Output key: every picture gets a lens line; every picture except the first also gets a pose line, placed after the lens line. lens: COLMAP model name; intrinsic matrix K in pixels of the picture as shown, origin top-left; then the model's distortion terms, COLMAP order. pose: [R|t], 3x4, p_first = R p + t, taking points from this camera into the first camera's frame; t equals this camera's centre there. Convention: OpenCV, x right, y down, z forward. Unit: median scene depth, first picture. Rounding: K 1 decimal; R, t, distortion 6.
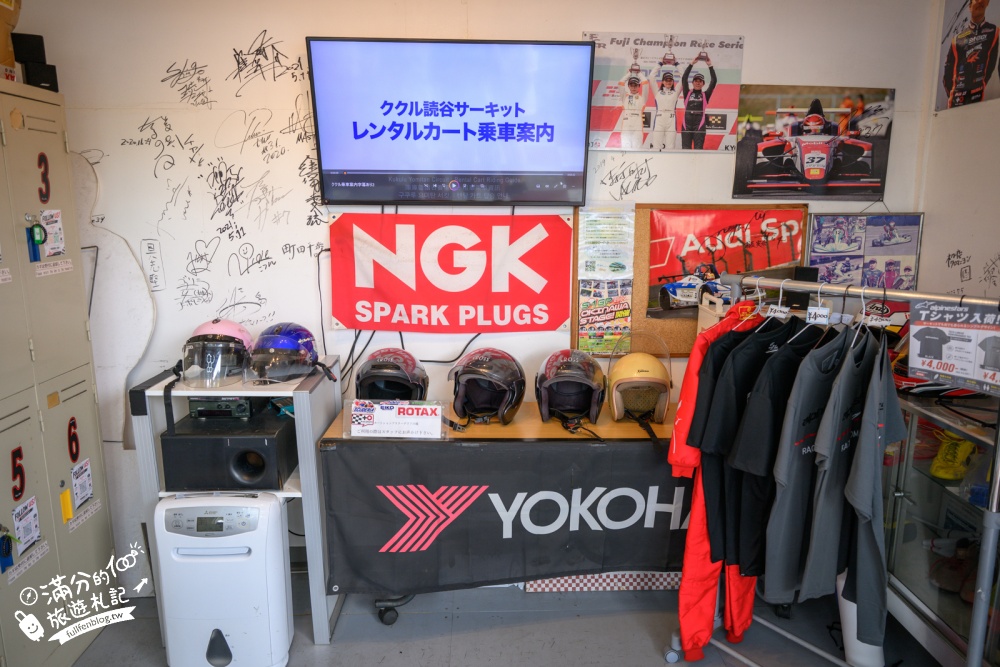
lens RADIAL K [[674.3, 0, 504.1], [0, 674.3, 349.7], [0, 0, 1]] dist [0.000423, 0.003141]
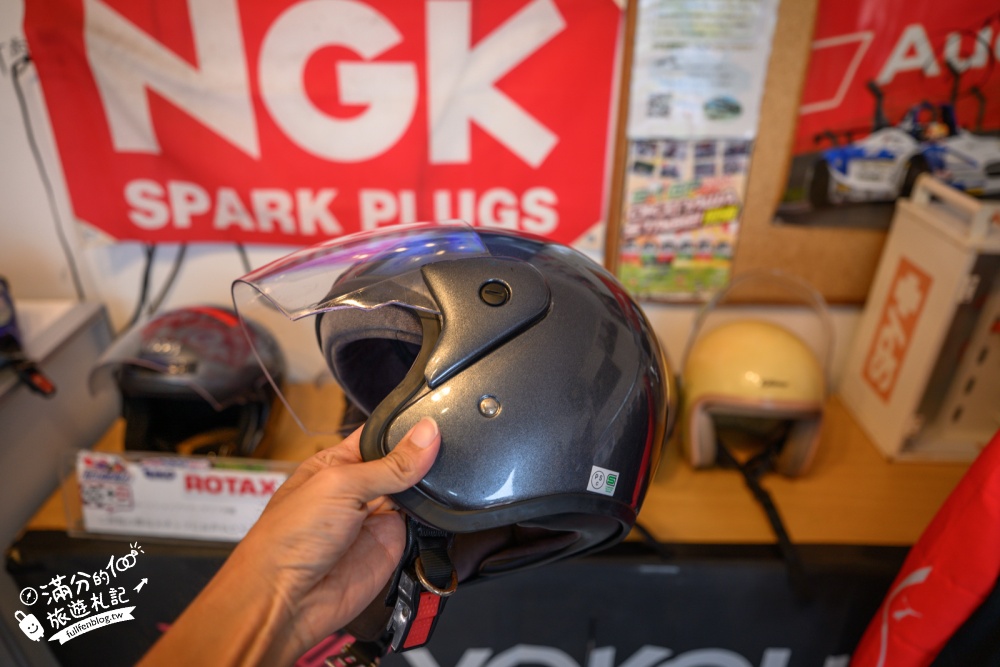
lens RADIAL K [[666.7, 0, 495.9], [0, 666.7, 333.4], [0, 0, 1]] dist [-0.003249, 0.001286]
pose [[0.999435, 0.021769, -0.025593, 0.039473], [-0.013695, 0.959506, 0.281354, -0.103867], [0.030682, -0.280845, 0.959263, 0.559413]]
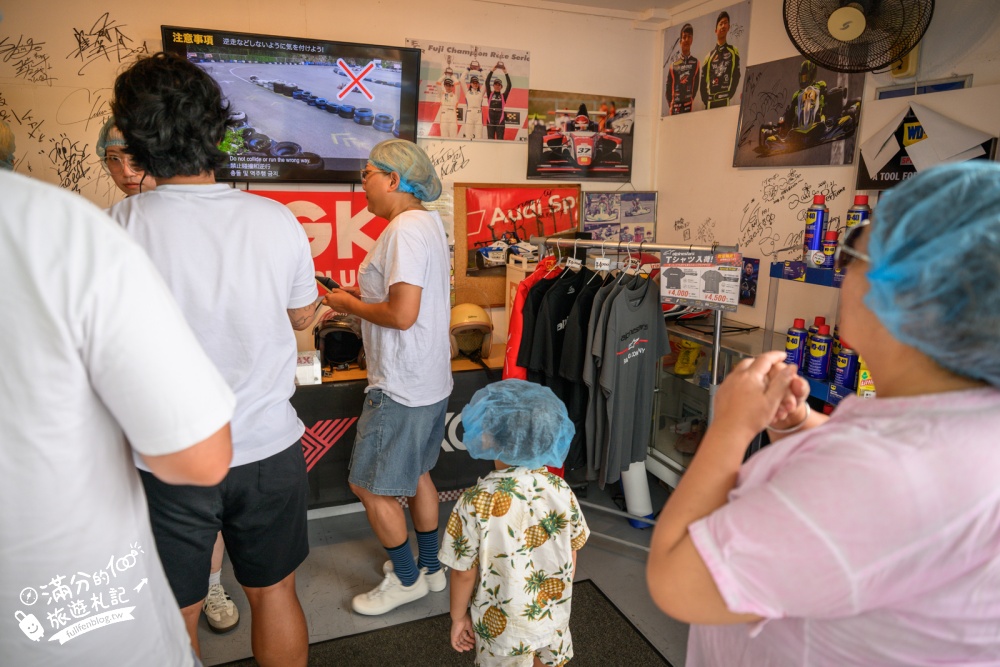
lens RADIAL K [[669.3, 0, 485.7], [0, 669.3, 352.4], [0, 0, 1]] dist [0.003655, 0.001983]
pose [[0.946086, -0.071817, 0.315854, -0.157041], [0.061473, 0.997199, 0.042605, 0.042803], [-0.318029, -0.020892, 0.947851, -0.179407]]
